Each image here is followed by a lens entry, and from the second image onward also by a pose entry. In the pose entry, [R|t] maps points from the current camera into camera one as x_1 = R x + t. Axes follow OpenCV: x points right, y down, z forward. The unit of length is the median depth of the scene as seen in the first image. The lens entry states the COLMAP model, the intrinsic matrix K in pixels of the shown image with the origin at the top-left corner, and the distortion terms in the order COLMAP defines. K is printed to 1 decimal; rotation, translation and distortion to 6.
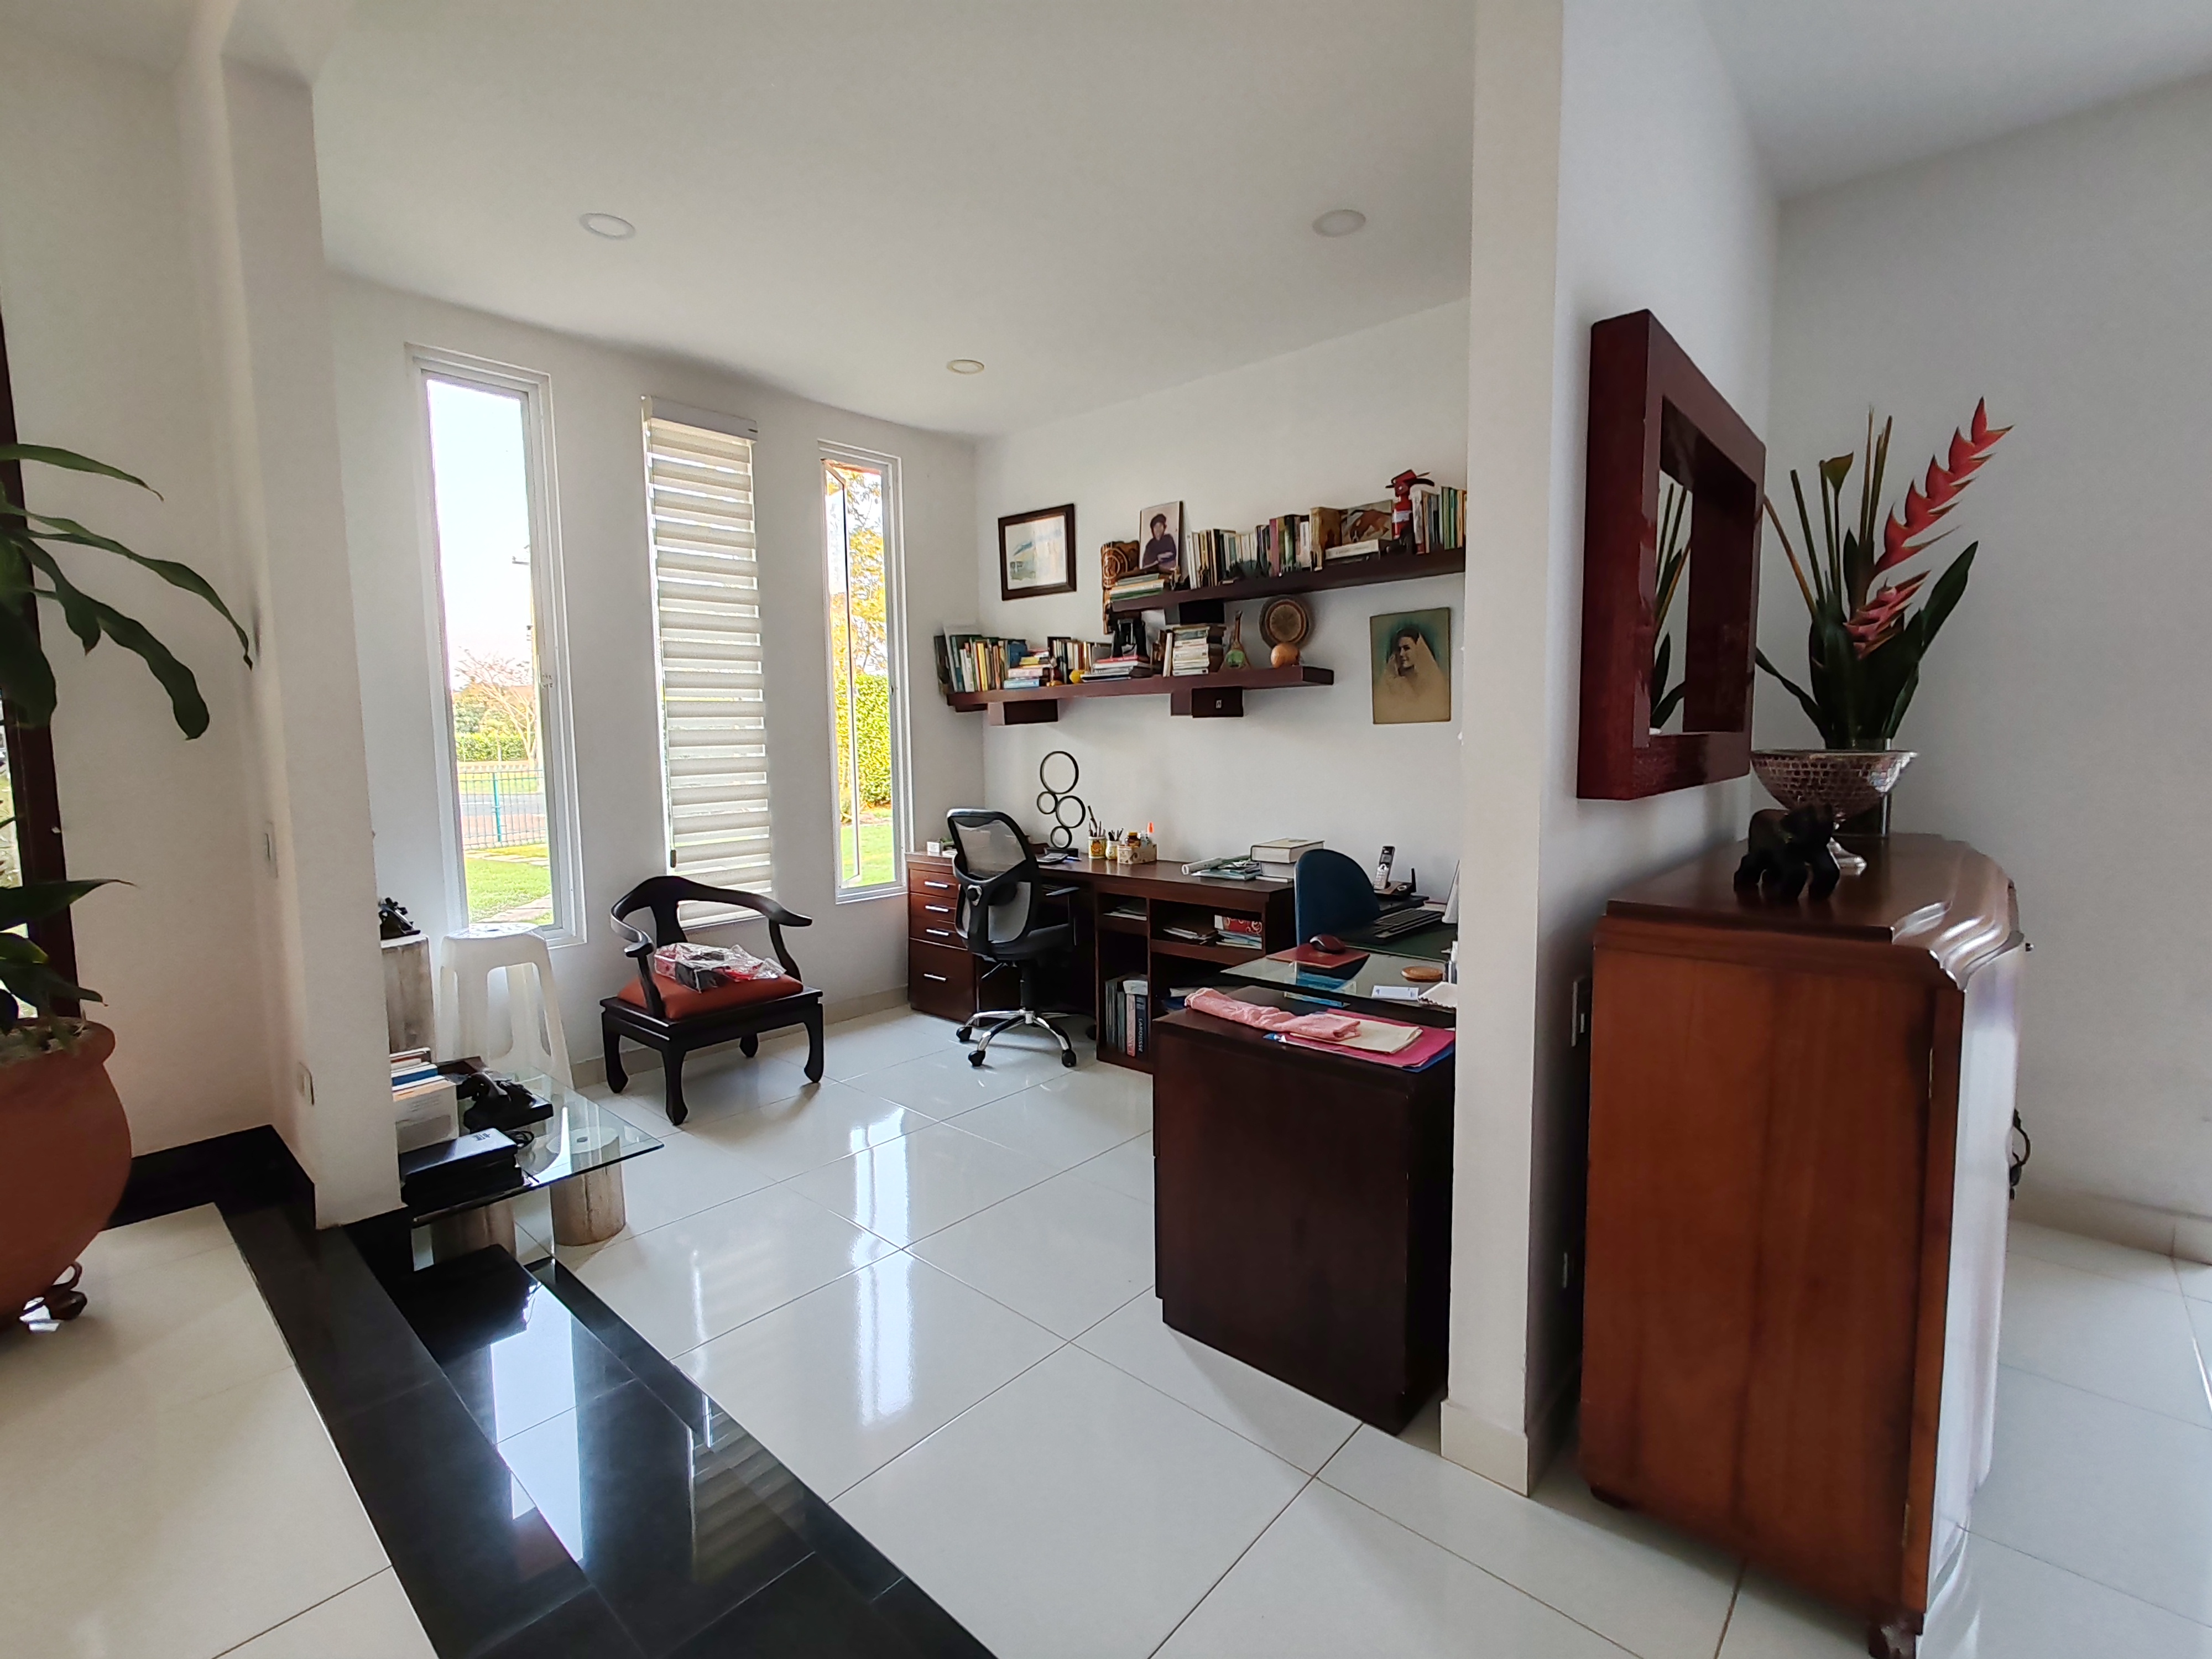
lens RADIAL K [[996.9, 0, 1104.3], [0, 996.9, 830.3], [0, 0, 1]] dist [0.001808, 0.001070]
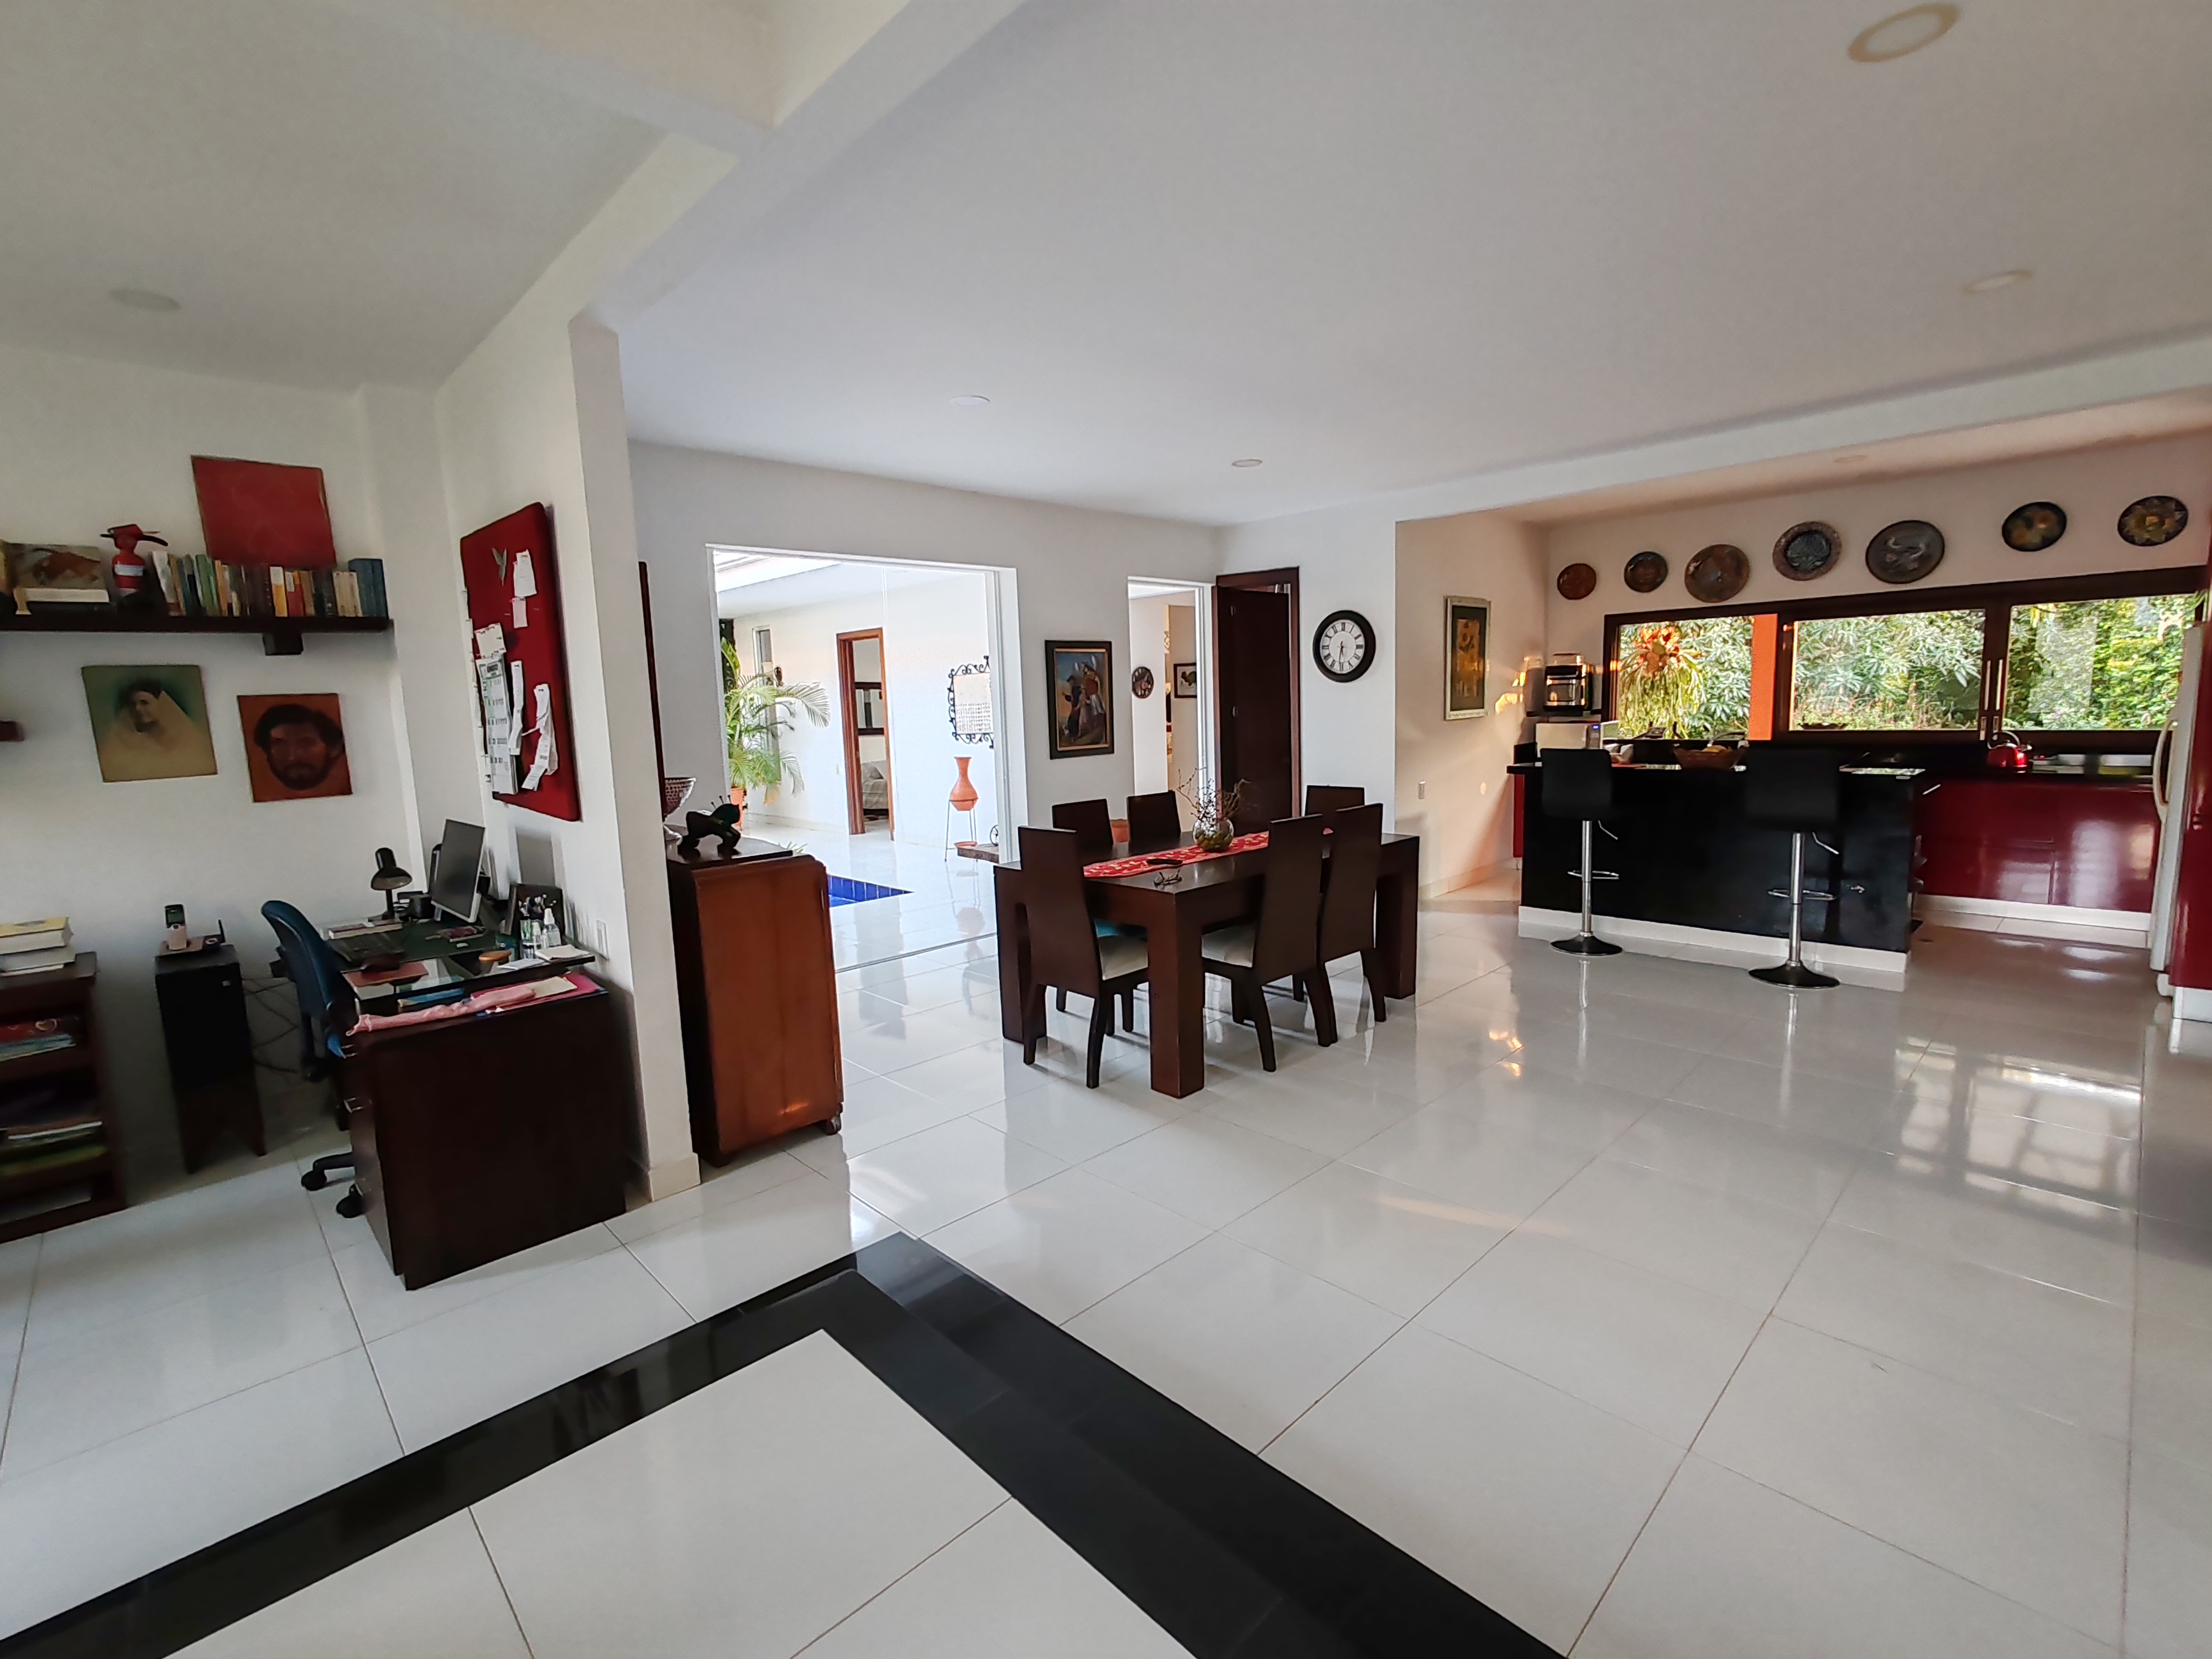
lens RADIAL K [[996.9, 0, 1108.4], [0, 996.9, 831.2], [0, 0, 1]] dist [0.001808, 0.001070]
pose [[0.068611, -0.121812, 0.990179, -0.629556], [0.129140, 0.985252, 0.112258, -0.048355], [-0.989250, 0.120170, 0.083329, 0.001722]]
